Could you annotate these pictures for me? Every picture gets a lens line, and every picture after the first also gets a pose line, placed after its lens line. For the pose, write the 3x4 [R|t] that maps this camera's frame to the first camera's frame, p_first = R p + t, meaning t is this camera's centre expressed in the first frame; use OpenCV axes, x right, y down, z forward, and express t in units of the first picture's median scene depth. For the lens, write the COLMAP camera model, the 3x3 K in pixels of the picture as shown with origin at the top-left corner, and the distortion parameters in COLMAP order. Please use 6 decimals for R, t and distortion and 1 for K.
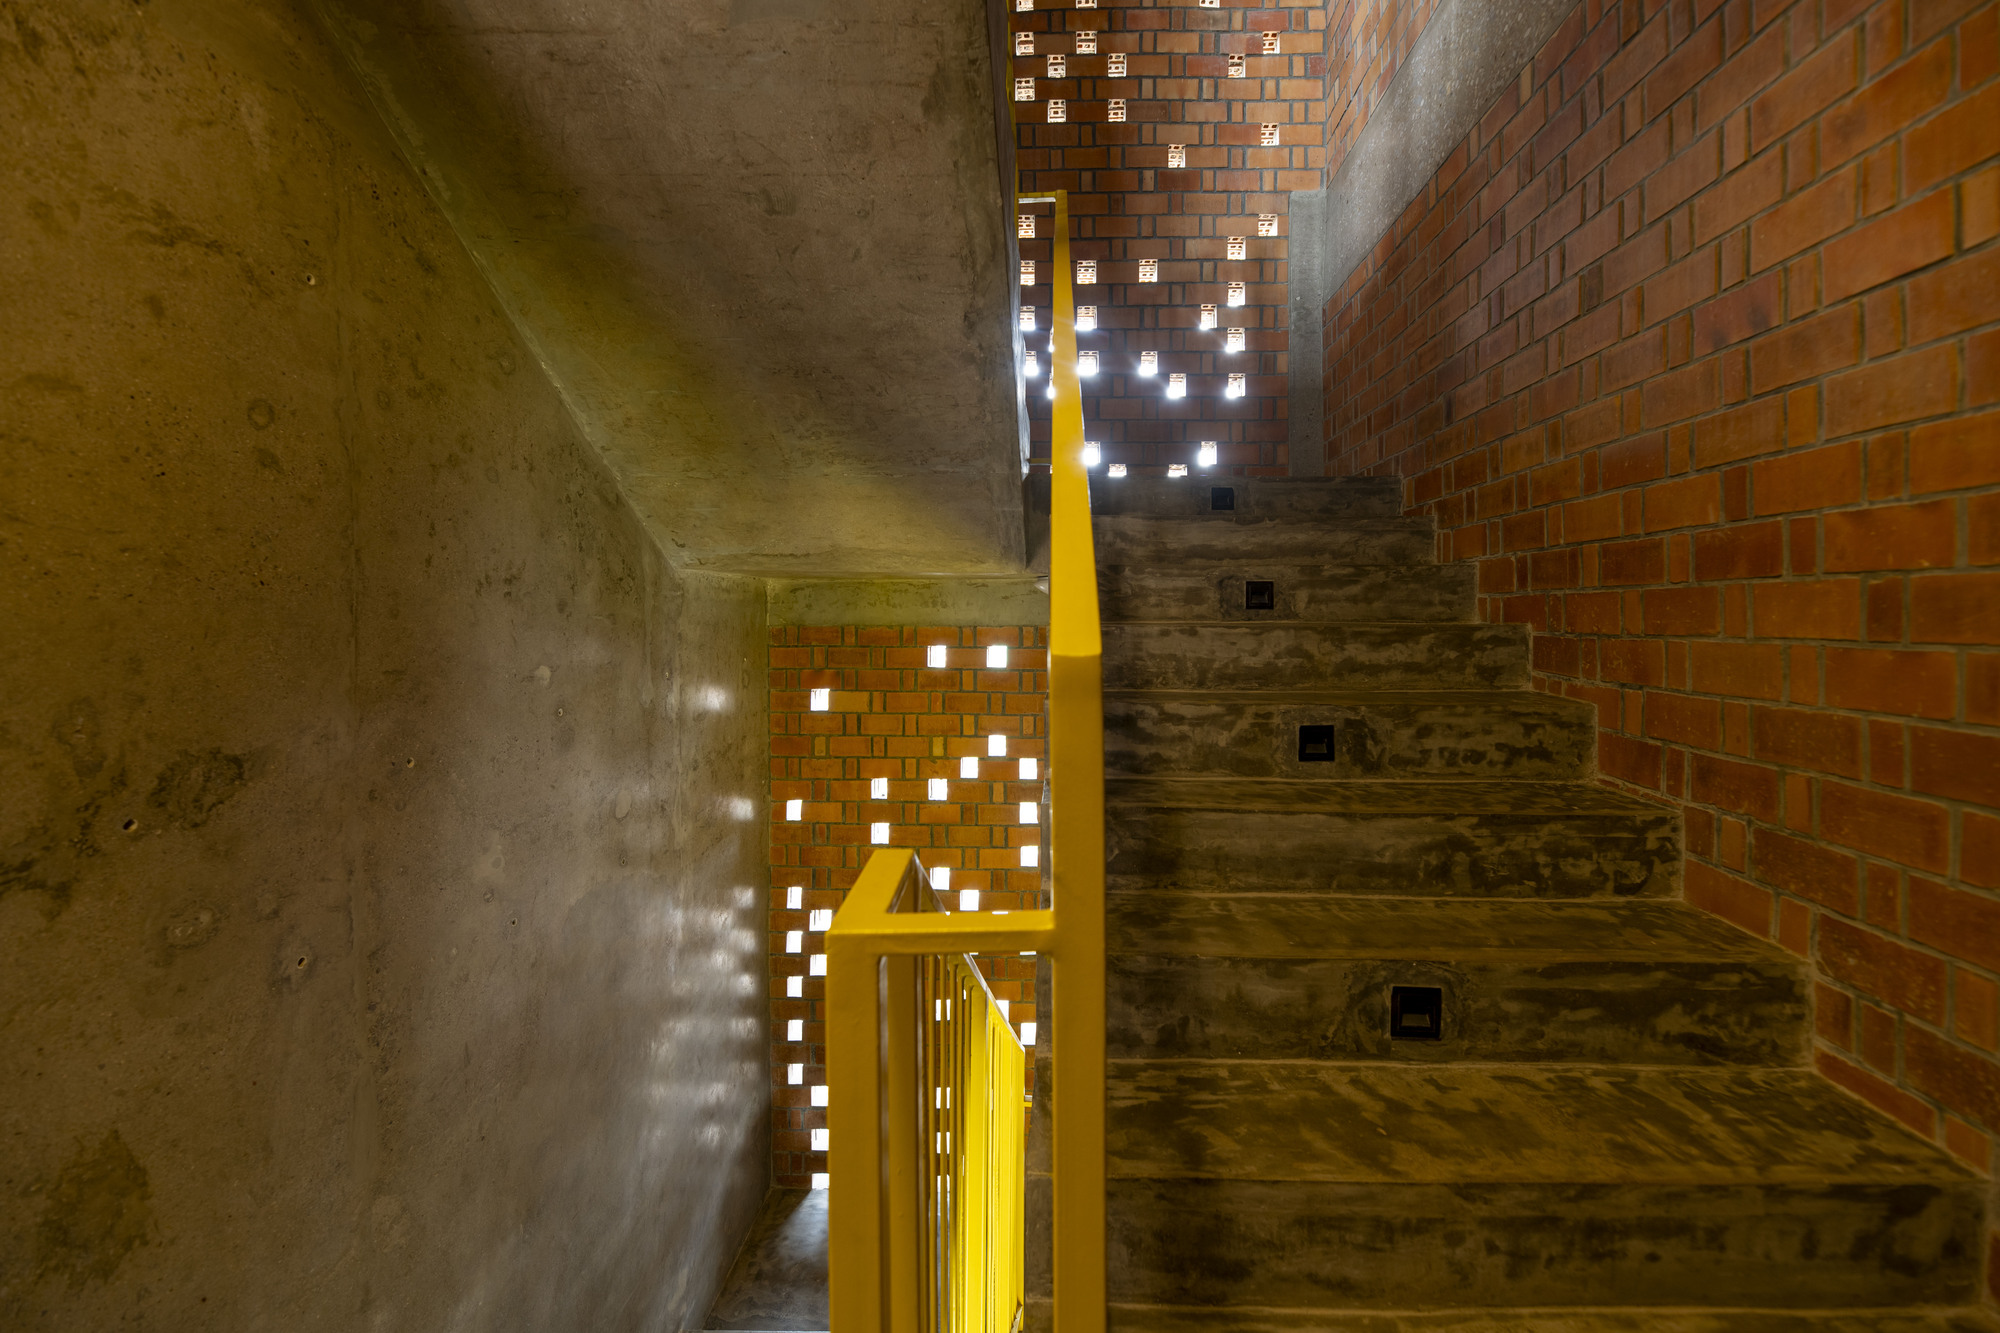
lens RADIAL K [[1006.5, 0, 999.2], [0, 1006.5, 615.6], [0, 0, 1]] dist [-0.005361, -0.005188]
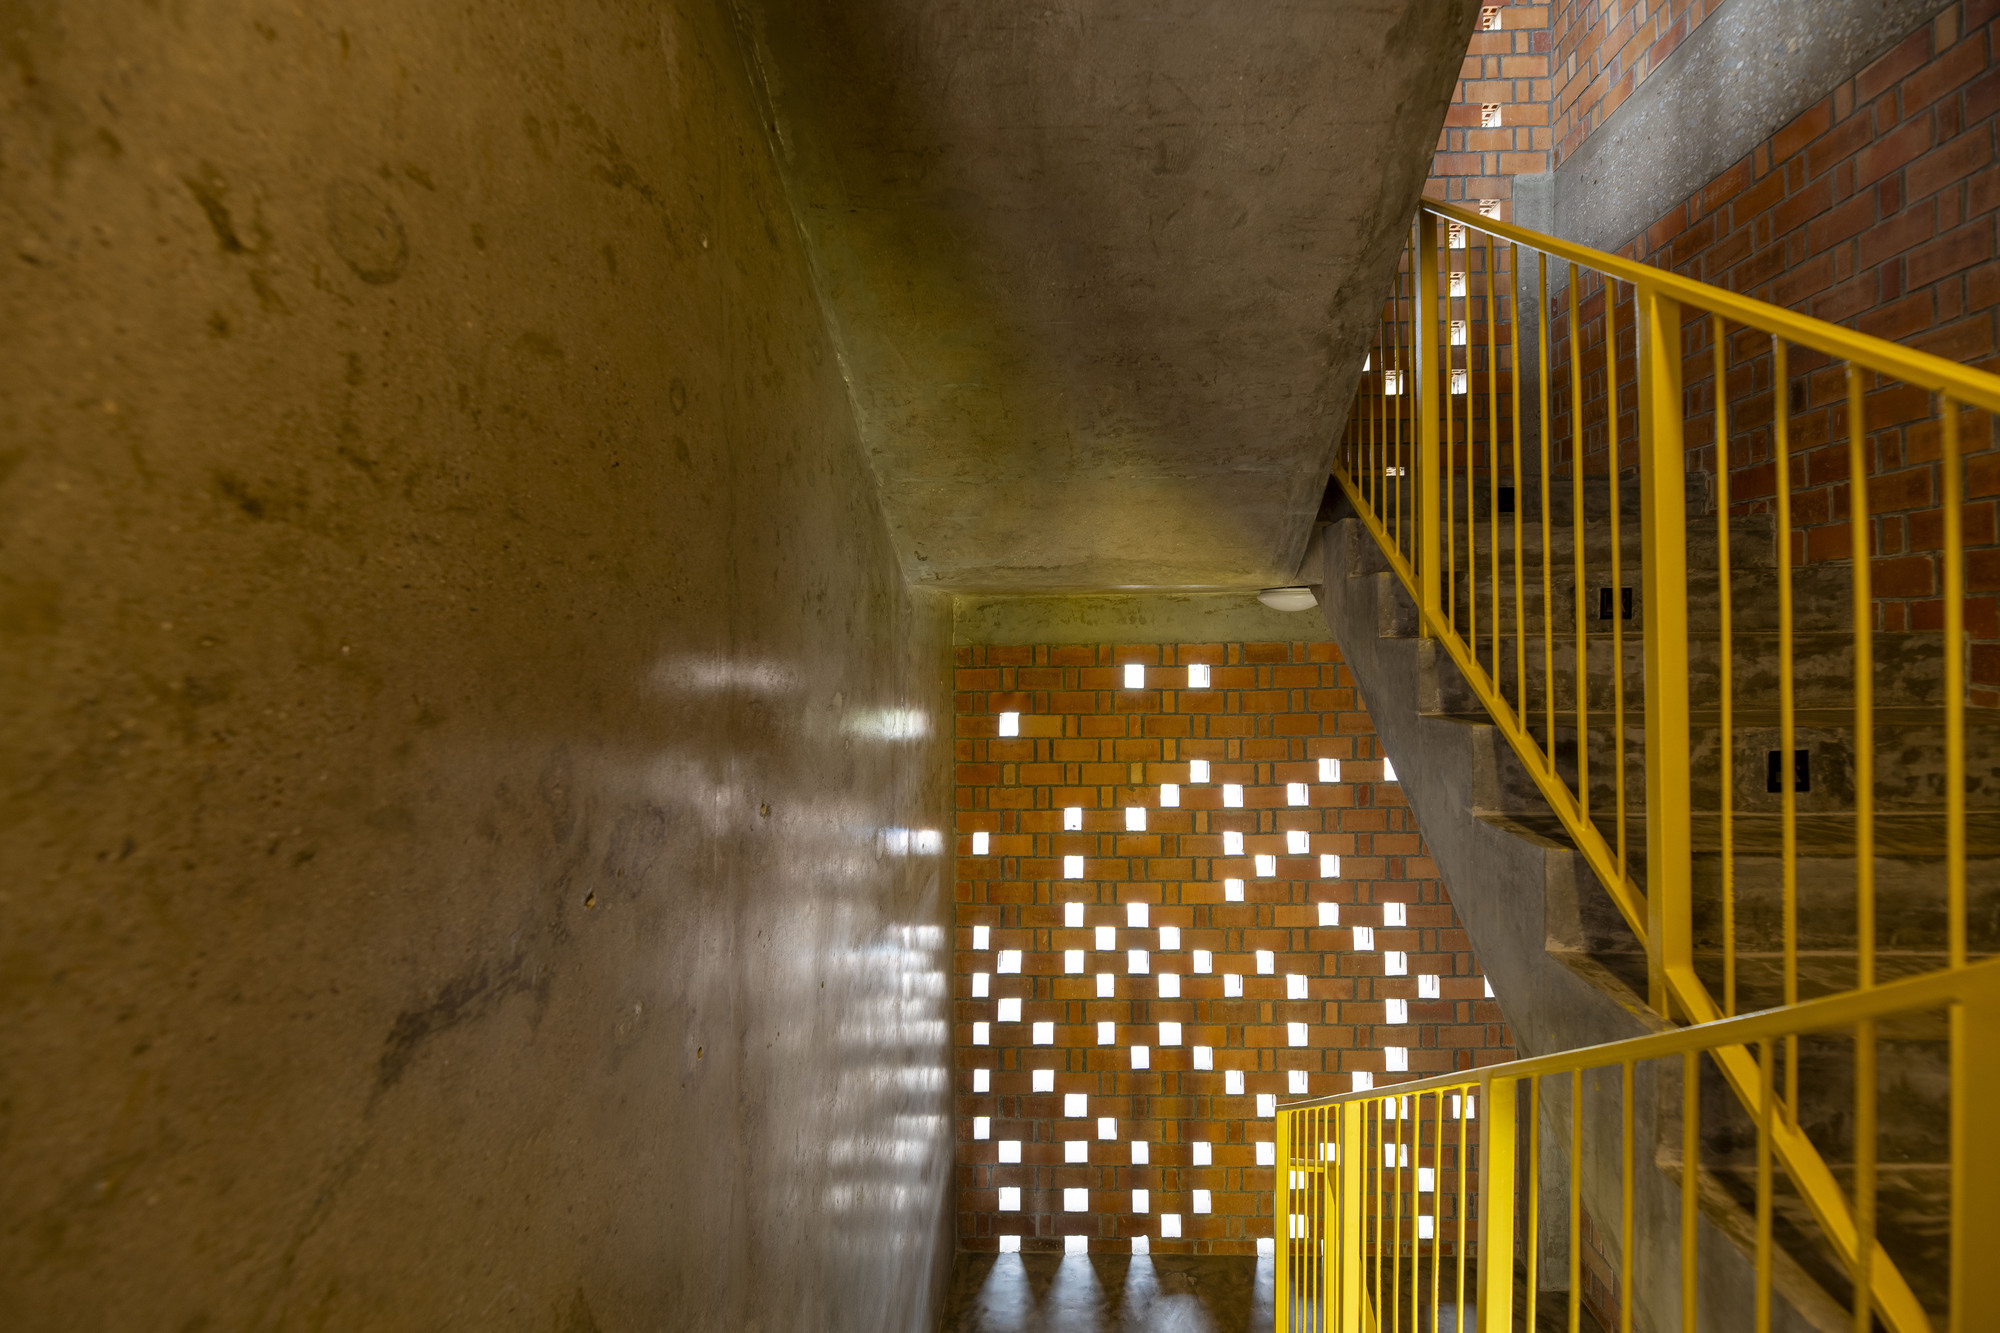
lens RADIAL K [[1006.5, 0, 999.2], [0, 1006.5, 615.6], [0, 0, 1]] dist [-0.005361, -0.005188]
pose [[0.999875, -0.012950, -0.009034, -0.237147], [0.012777, 0.999740, -0.018872, 0.000324], [0.009276, 0.018755, 0.999781, 0.085654]]
